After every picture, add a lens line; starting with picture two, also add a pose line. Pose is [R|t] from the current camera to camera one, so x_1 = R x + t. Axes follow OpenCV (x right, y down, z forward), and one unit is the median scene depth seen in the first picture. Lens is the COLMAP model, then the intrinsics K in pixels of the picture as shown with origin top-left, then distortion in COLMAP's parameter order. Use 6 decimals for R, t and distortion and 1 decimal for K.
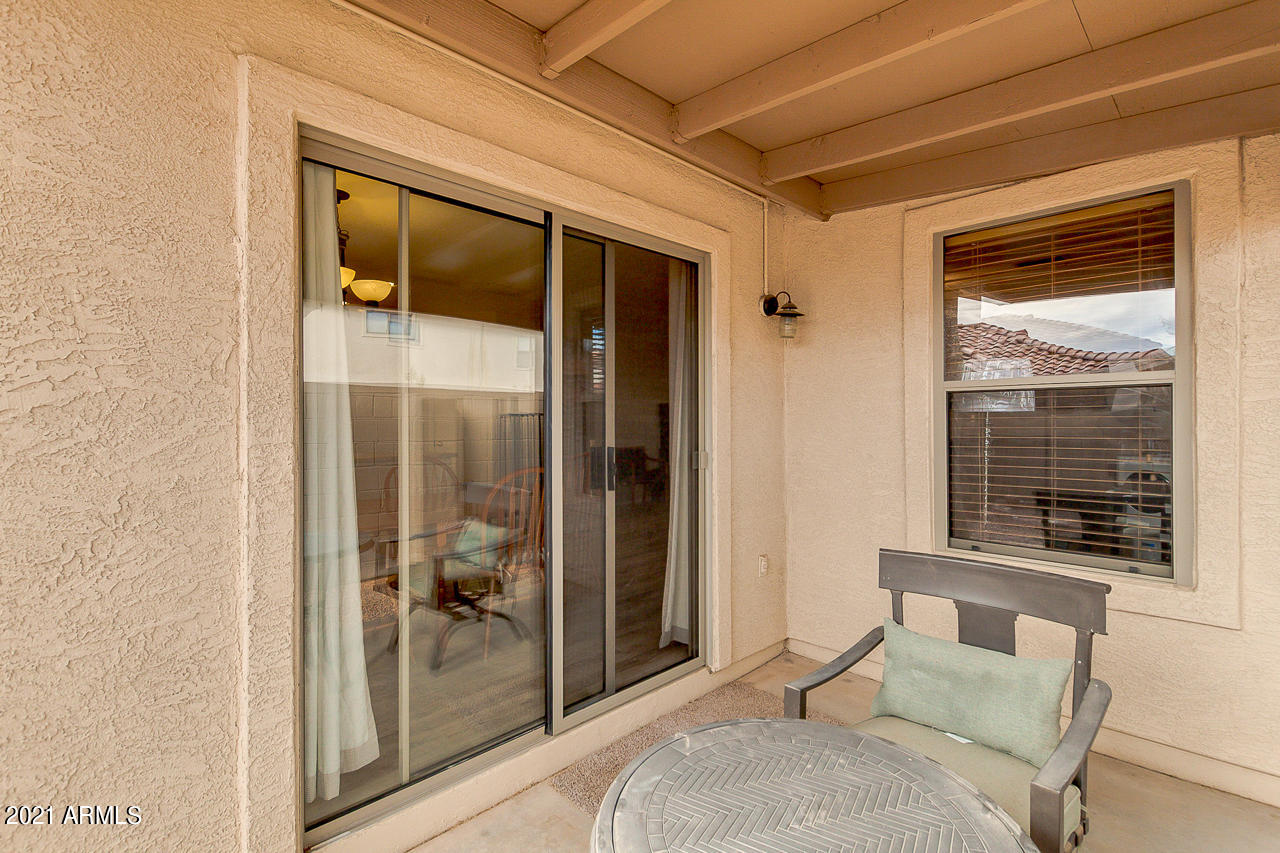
lens RADIAL K [[589.4, 0, 639.0], [0, 589.4, 423.8], [0, 0, 1]] dist [0.004535, -0.003177]
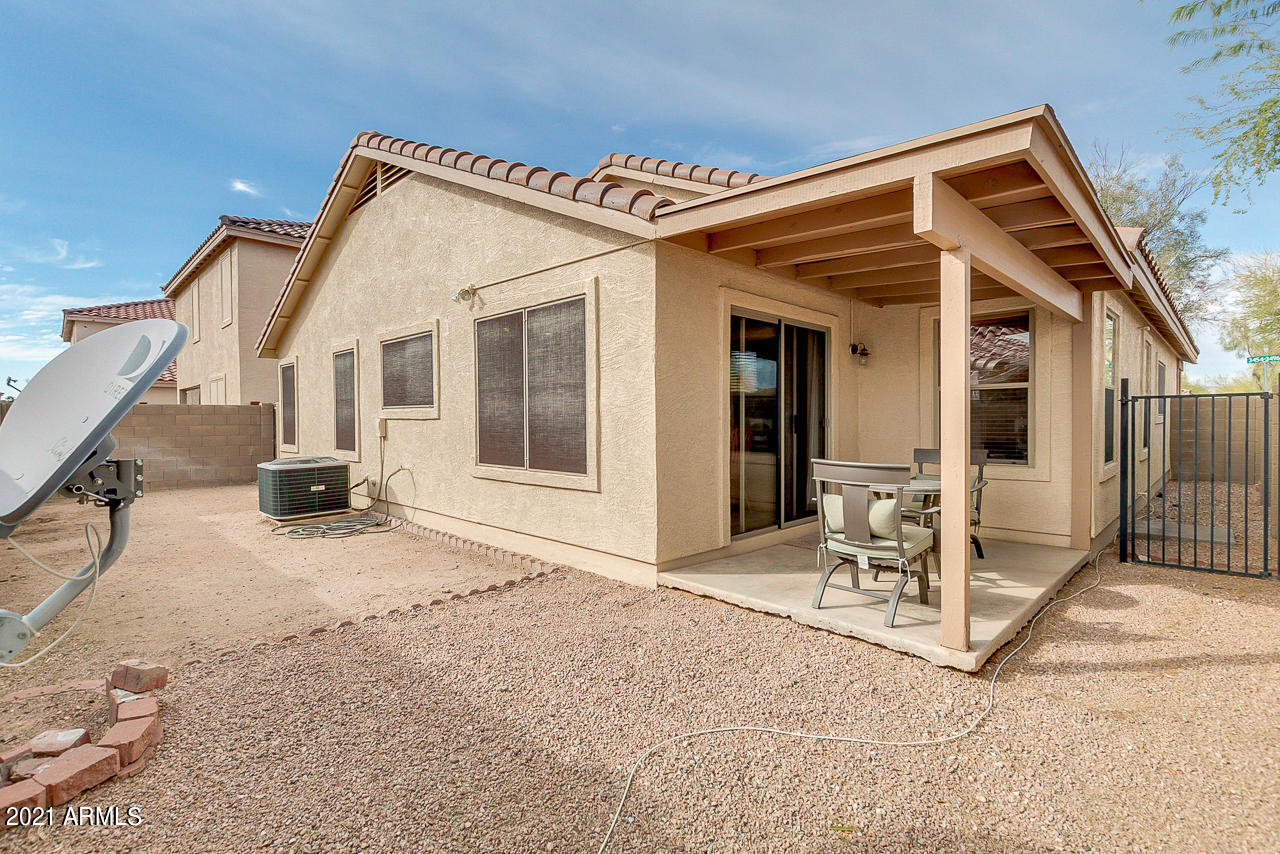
lens RADIAL K [[589.4, 0, 637.6], [0, 589.4, 419.3], [0, 0, 1]] dist [0.004535, -0.003177]
pose [[0.999996, 0.001217, -0.002732, -0.700953], [-0.001229, 0.999989, -0.004463, 0.071754], [0.002726, 0.004466, 0.999986, -1.407473]]
